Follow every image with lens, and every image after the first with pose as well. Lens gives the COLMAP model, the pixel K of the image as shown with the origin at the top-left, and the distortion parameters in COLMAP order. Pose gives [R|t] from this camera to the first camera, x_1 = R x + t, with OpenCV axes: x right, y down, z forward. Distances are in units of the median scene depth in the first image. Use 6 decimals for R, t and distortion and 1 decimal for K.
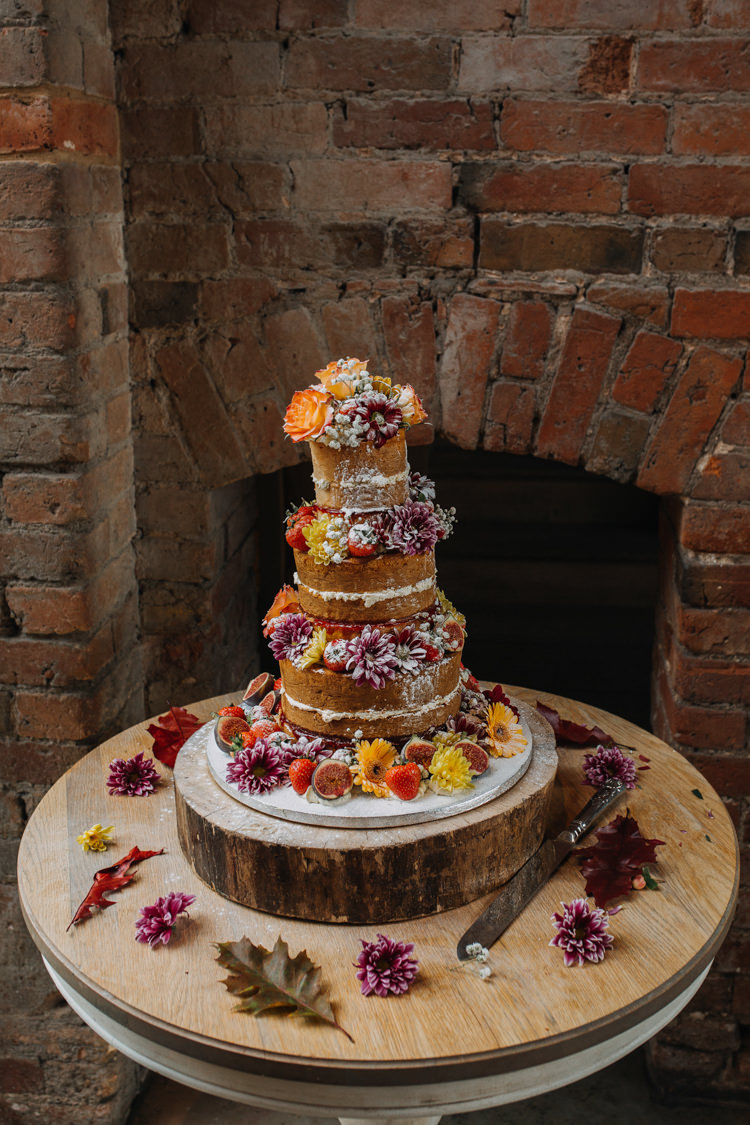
lens RADIAL K [[1097.7, 0, 375.0], [0, 1097.7, 562.5], [0, 0, 1]] dist [-0.043622, 0.029008]
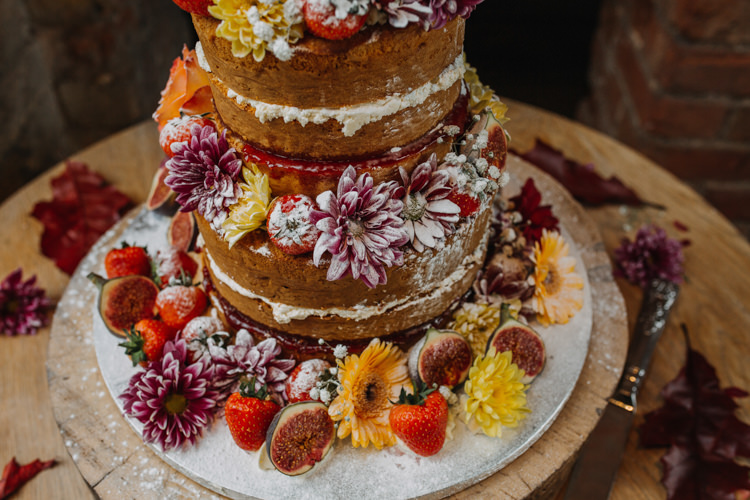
lens RADIAL K [[731.8, 0, 375.0], [0, 731.8, 250.0], [0, 0, 1]] dist [-0.043622, 0.029008]
pose [[0.994115, -0.060998, 0.089525, -0.027511], [0.011117, 0.879486, 0.475795, -0.071611], [-0.107758, -0.472000, 0.874988, 0.676260]]
